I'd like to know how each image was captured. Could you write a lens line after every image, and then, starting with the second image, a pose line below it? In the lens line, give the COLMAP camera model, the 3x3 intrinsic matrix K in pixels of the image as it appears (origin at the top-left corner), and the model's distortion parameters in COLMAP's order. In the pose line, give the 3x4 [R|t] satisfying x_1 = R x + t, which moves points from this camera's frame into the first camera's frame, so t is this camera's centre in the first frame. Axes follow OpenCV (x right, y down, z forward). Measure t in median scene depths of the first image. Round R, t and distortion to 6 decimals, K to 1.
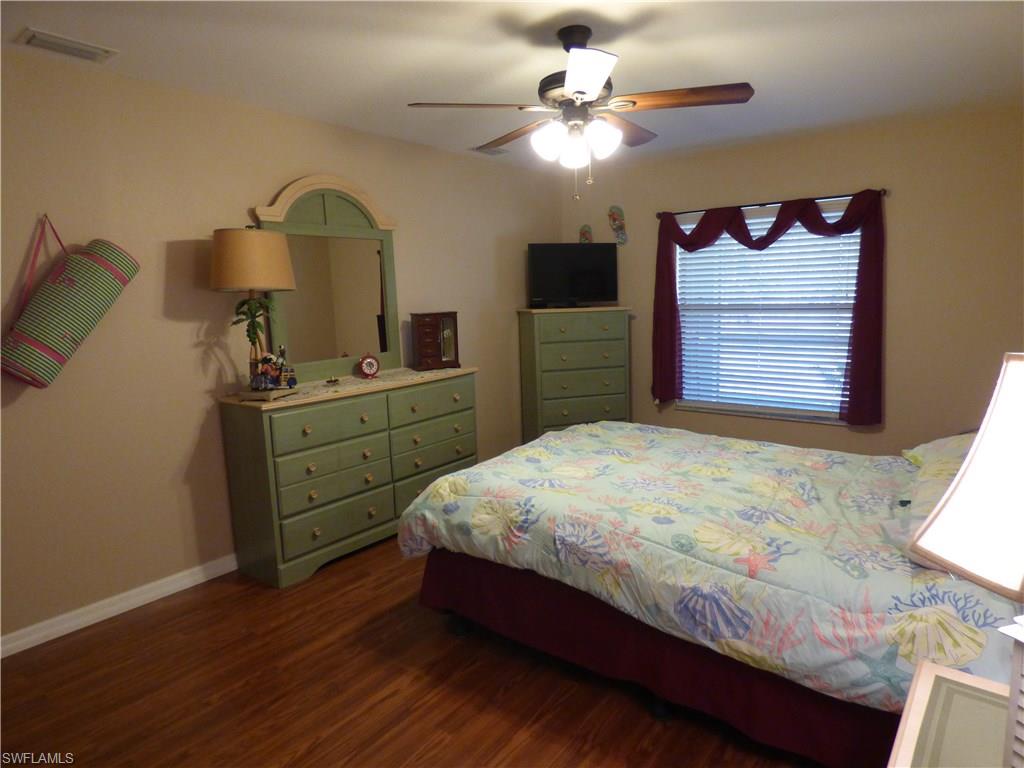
lens RADIAL K [[630.2, 0, 517.1], [0, 630.2, 383.9], [0, 0, 1]] dist [-0.000980, -0.000822]
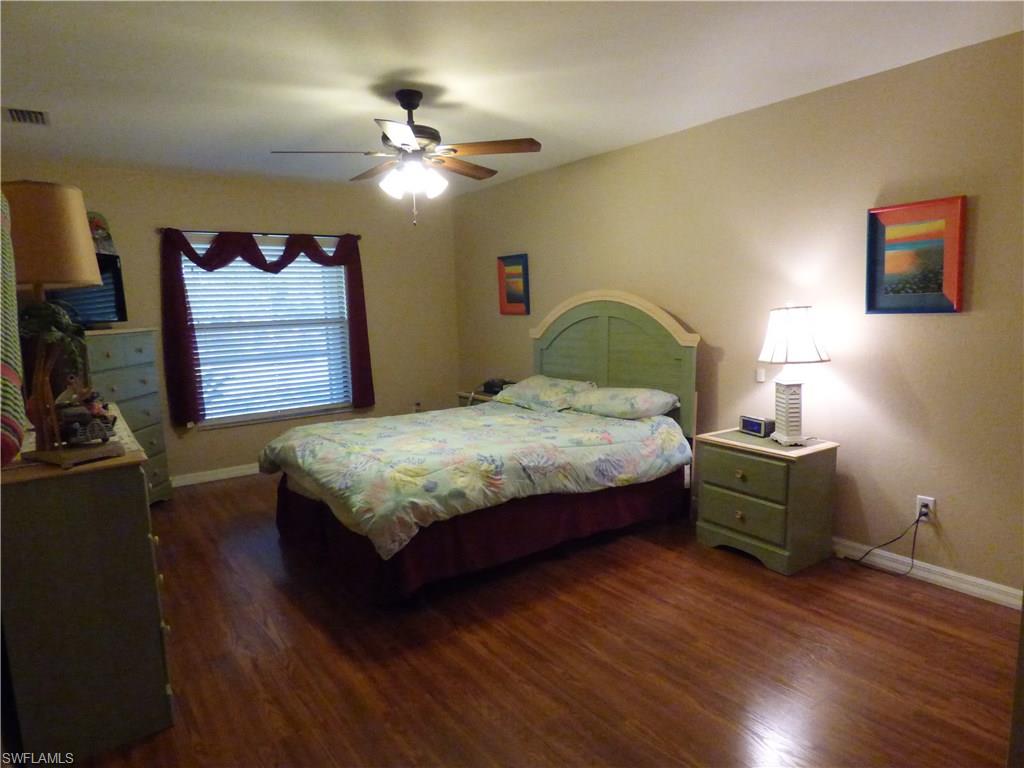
lens RADIAL K [[630.2, 0, 518.5], [0, 630.2, 383.1], [0, 0, 1]] dist [-0.000980, -0.000822]
pose [[0.285211, -0.105606, 0.952629, -1.128878], [0.161781, 0.984955, 0.060754, -0.026839], [-0.944712, 0.136790, 0.298005, 0.501452]]
